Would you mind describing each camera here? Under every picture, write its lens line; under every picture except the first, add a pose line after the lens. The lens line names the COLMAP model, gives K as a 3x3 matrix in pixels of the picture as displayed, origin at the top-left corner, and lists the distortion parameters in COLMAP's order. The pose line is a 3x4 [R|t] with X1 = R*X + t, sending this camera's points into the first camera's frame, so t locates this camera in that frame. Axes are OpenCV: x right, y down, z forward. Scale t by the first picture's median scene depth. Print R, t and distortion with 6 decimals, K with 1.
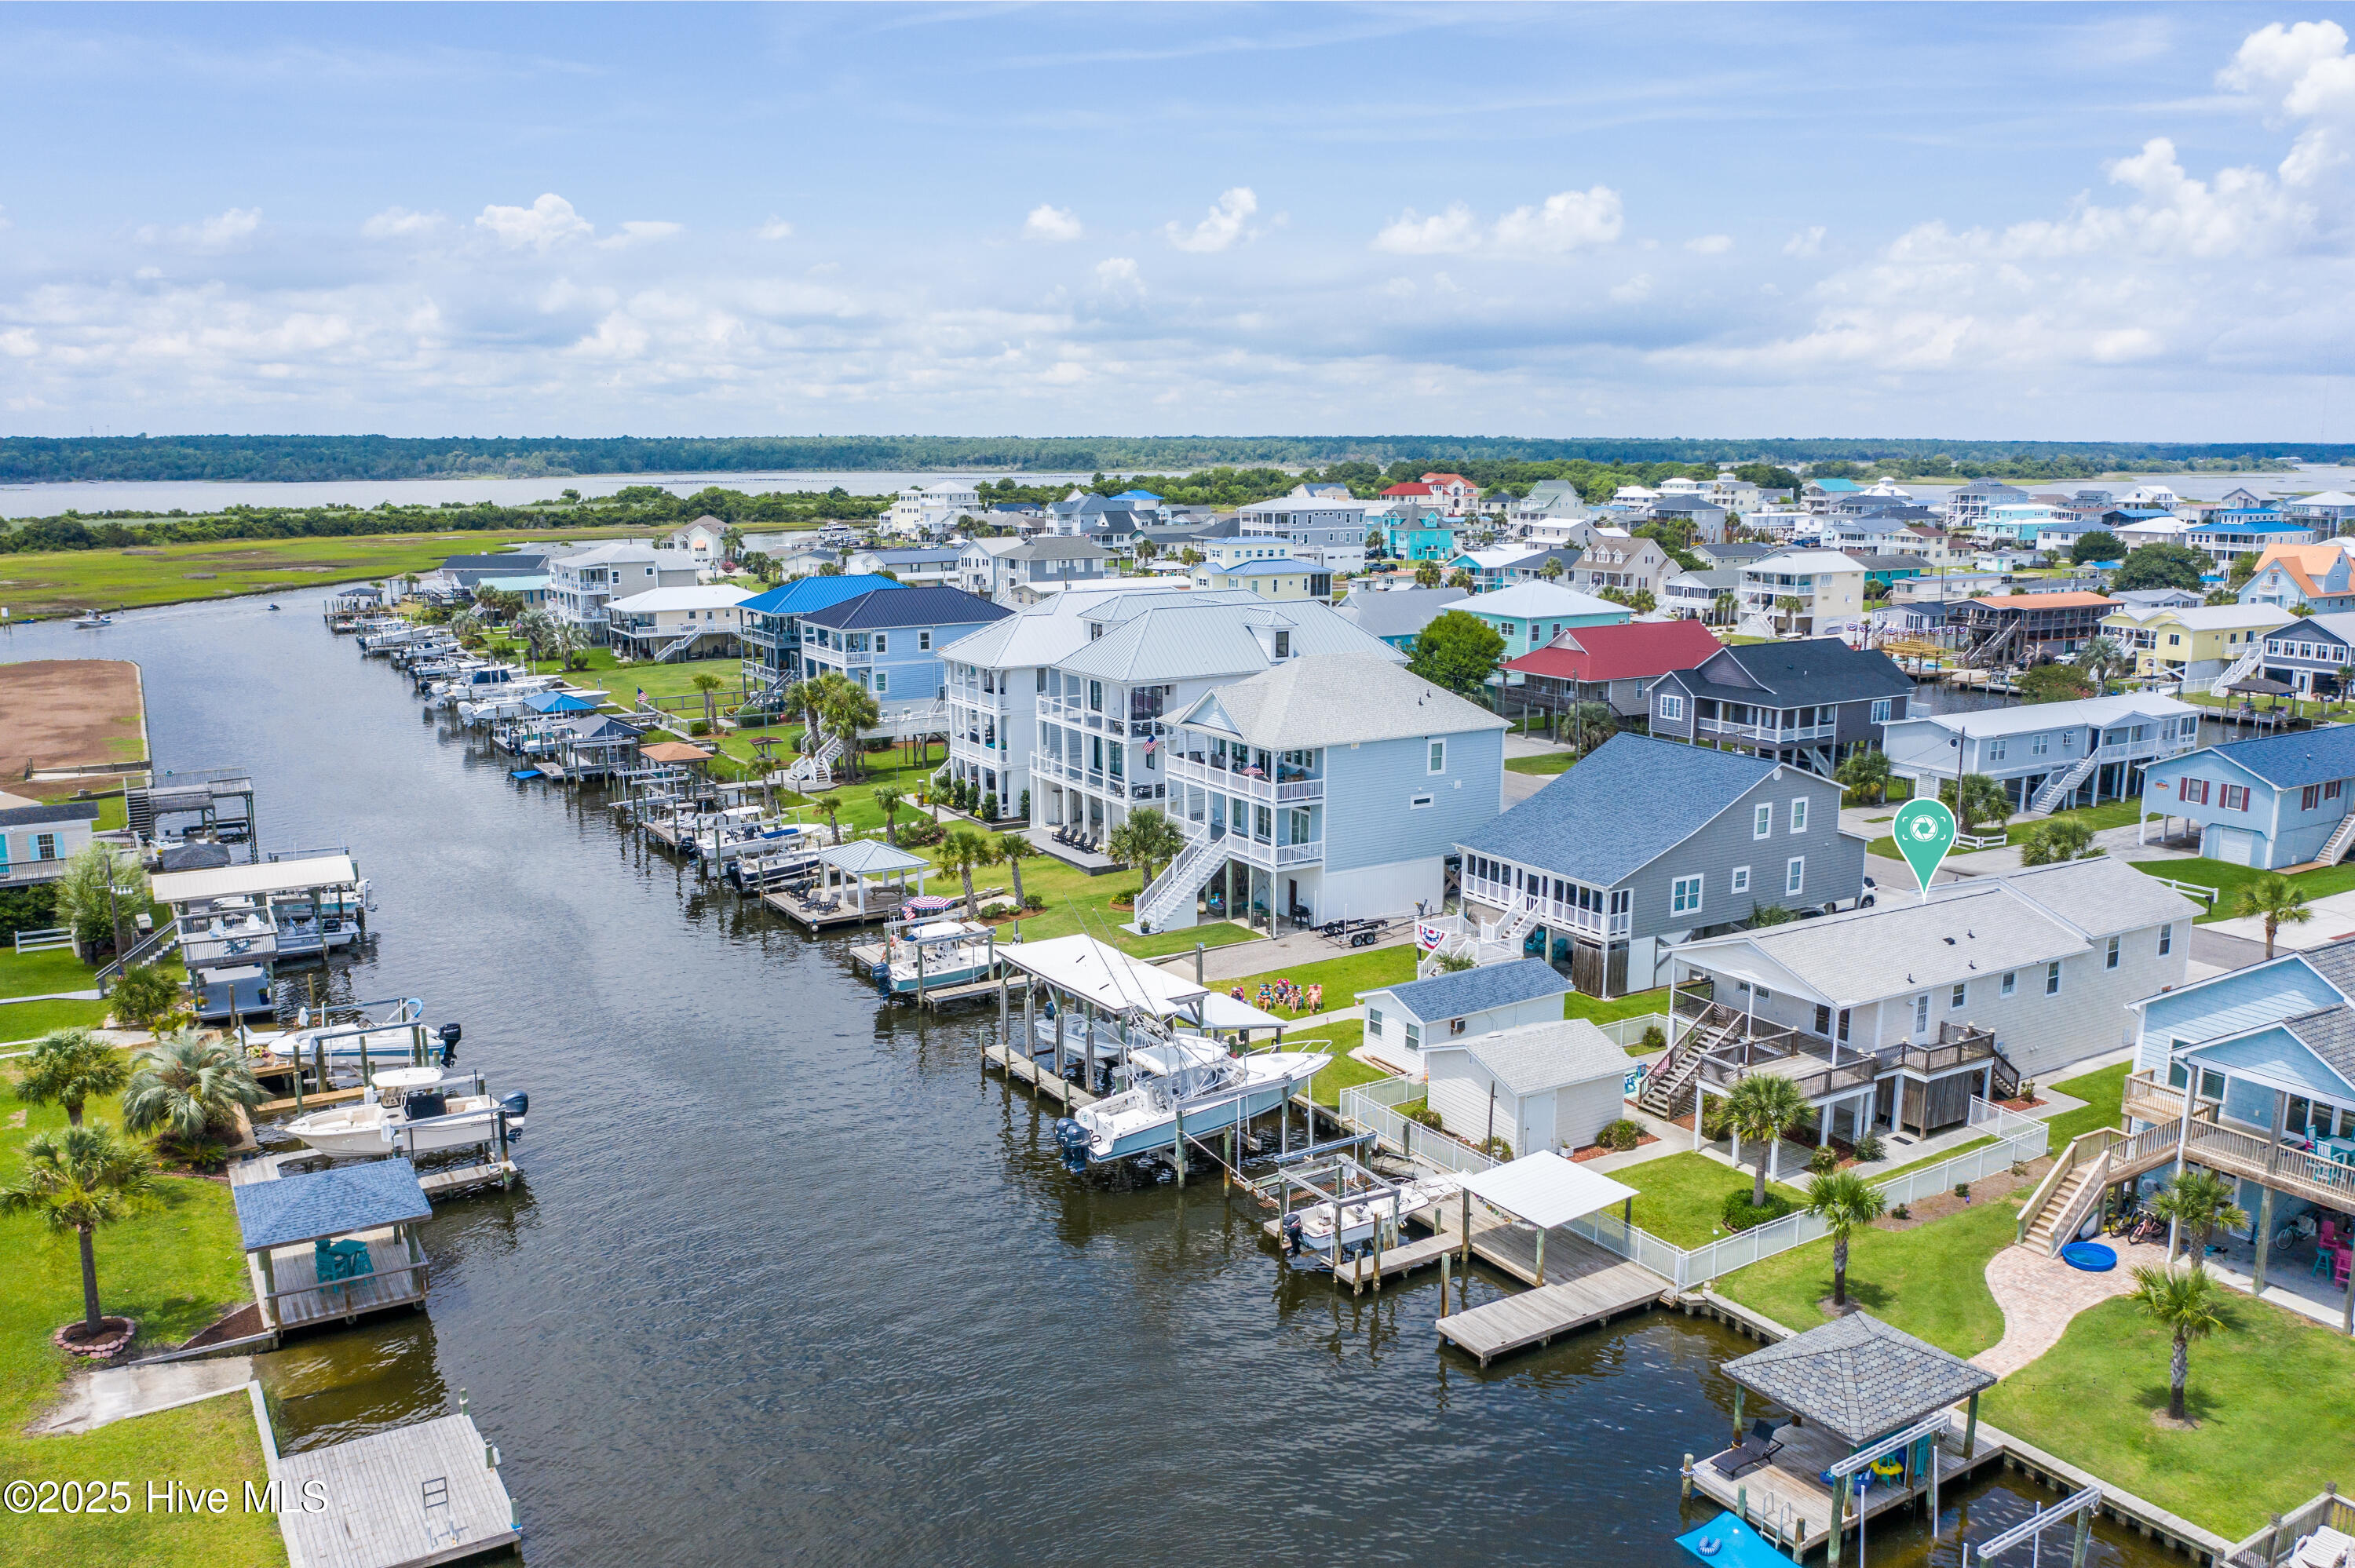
lens RADIAL K [[1868.4, 0, 1184.4], [0, 1868.4, 787.8], [0, 0, 1]] dist [-0.028756, 0.005154]
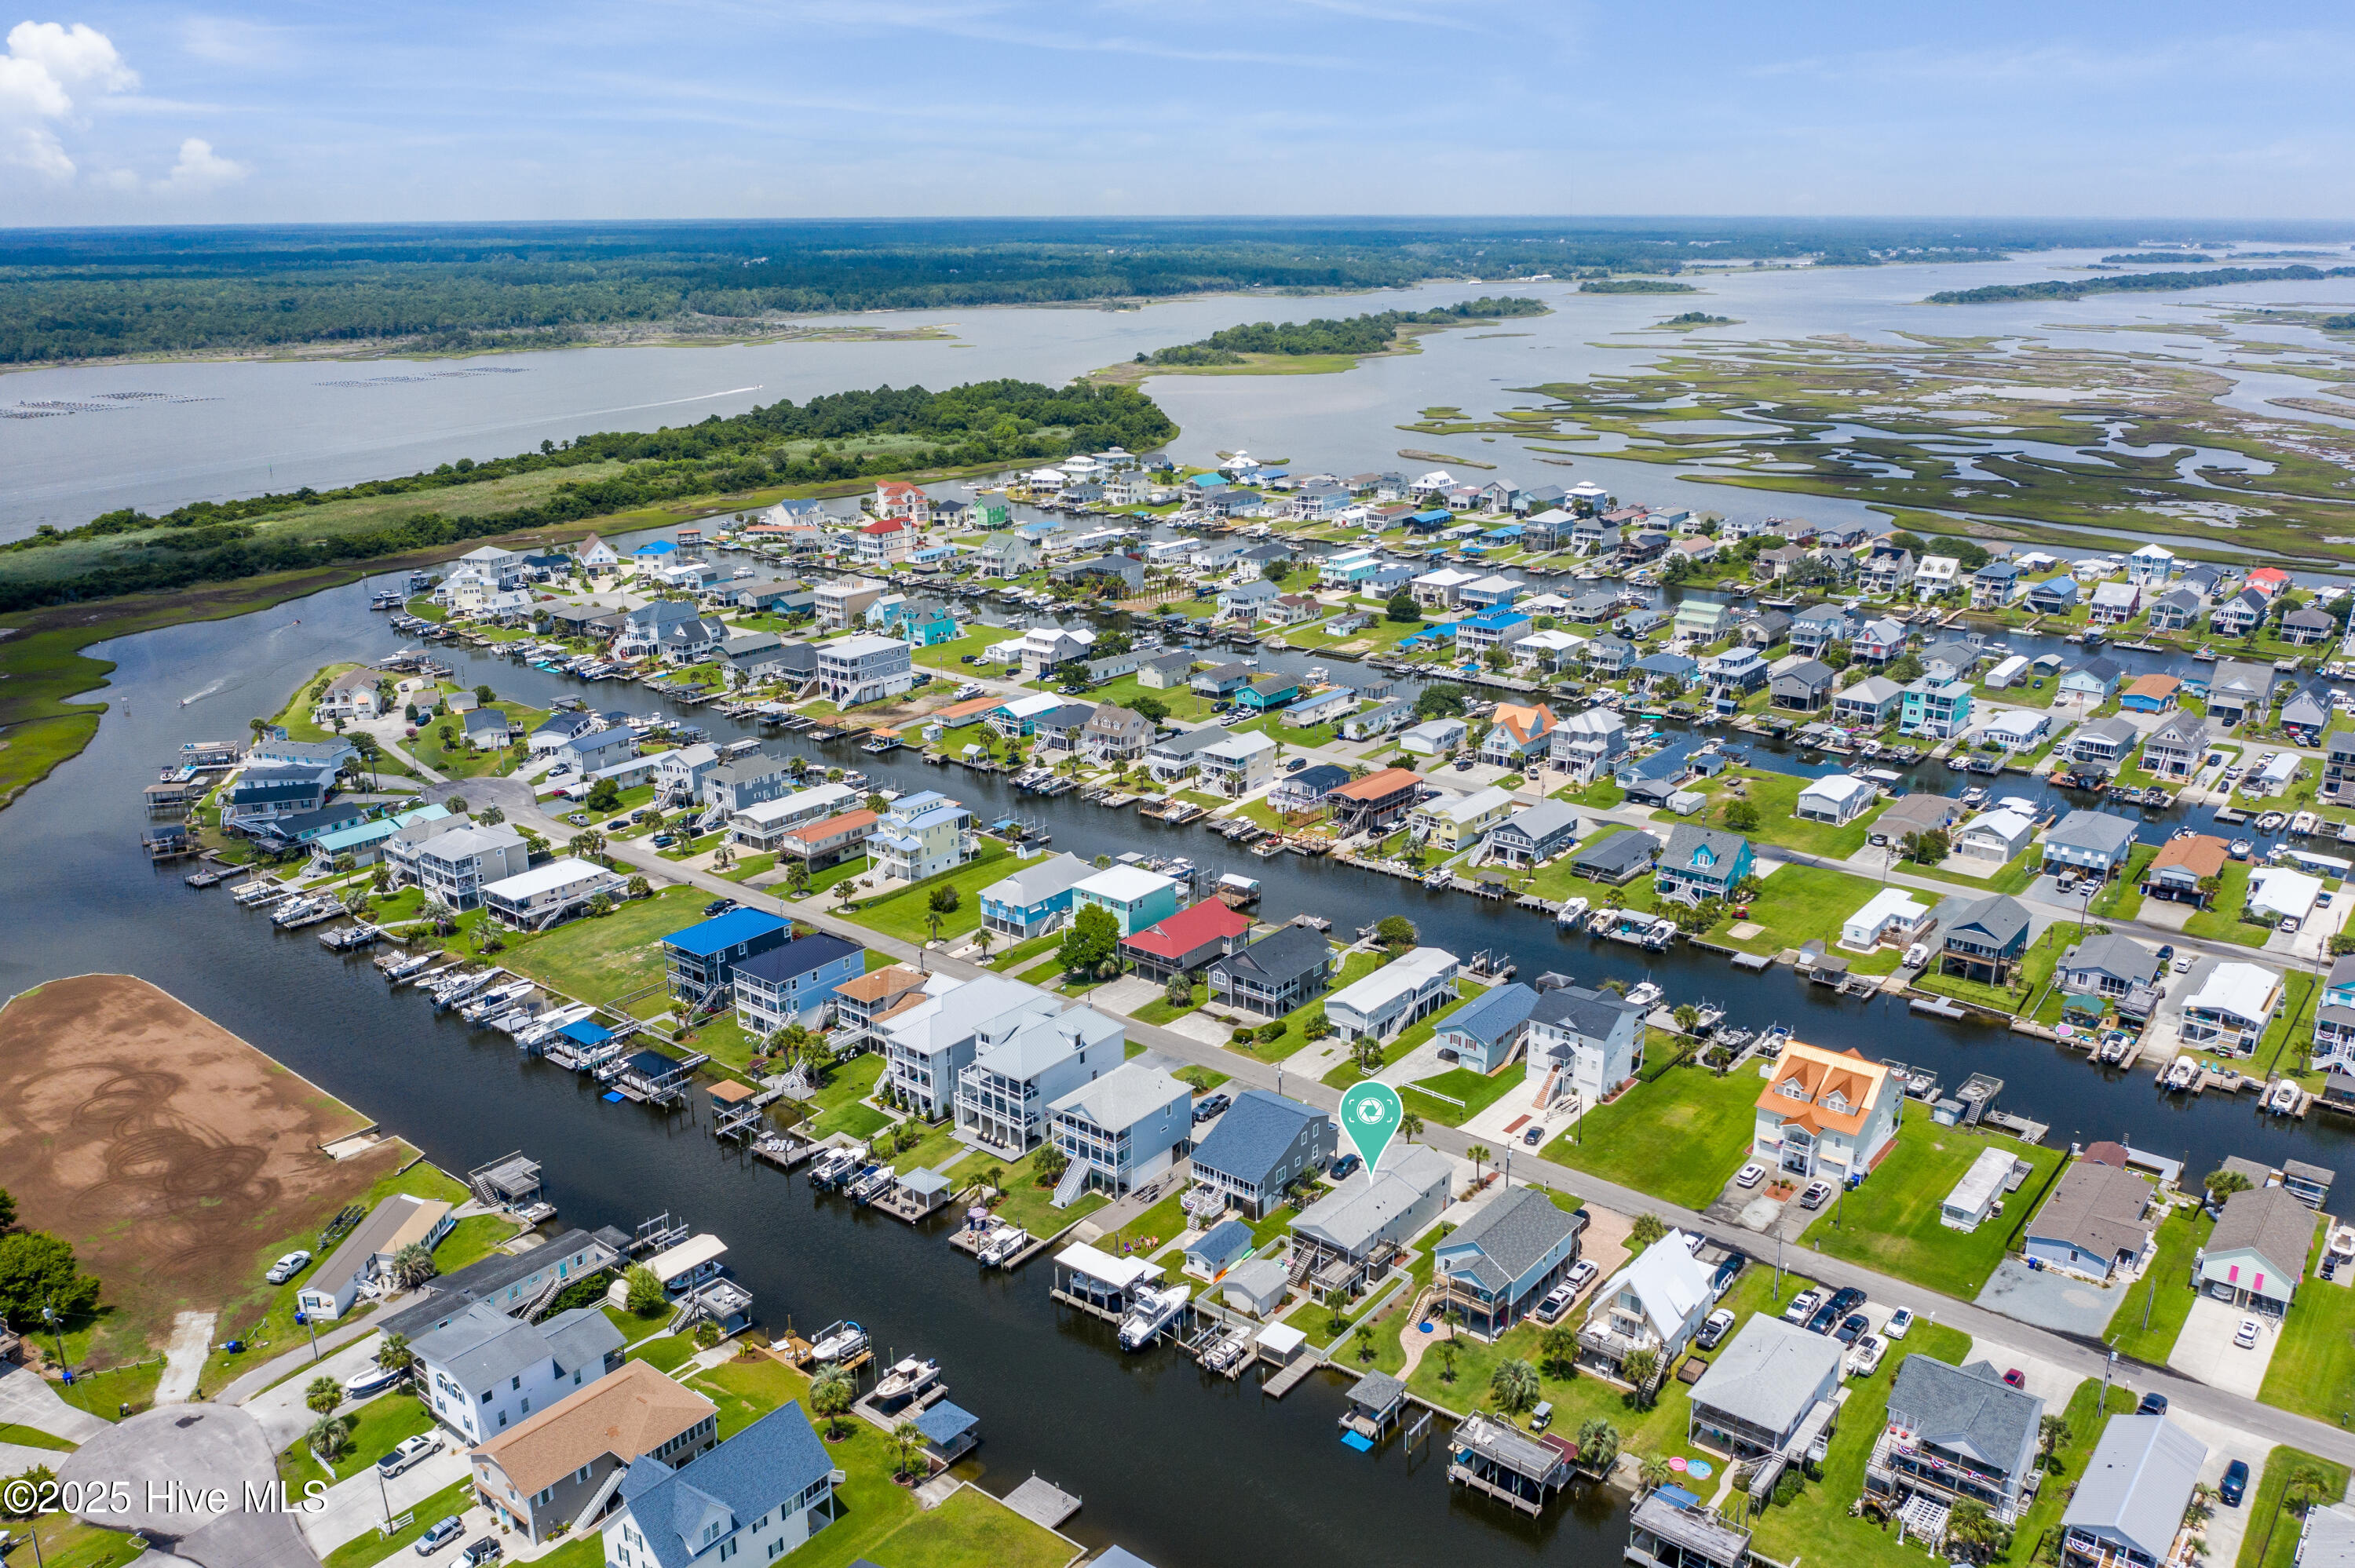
lens RADIAL K [[1868.4, 0, 1170.8], [0, 1868.4, 783.2], [0, 0, 1]] dist [-0.028756, 0.005154]
pose [[0.942608, -0.112474, 0.314389, -0.666408], [0.074614, 0.988702, 0.130001, -0.870697], [-0.325459, -0.099082, 0.940350, -1.426696]]
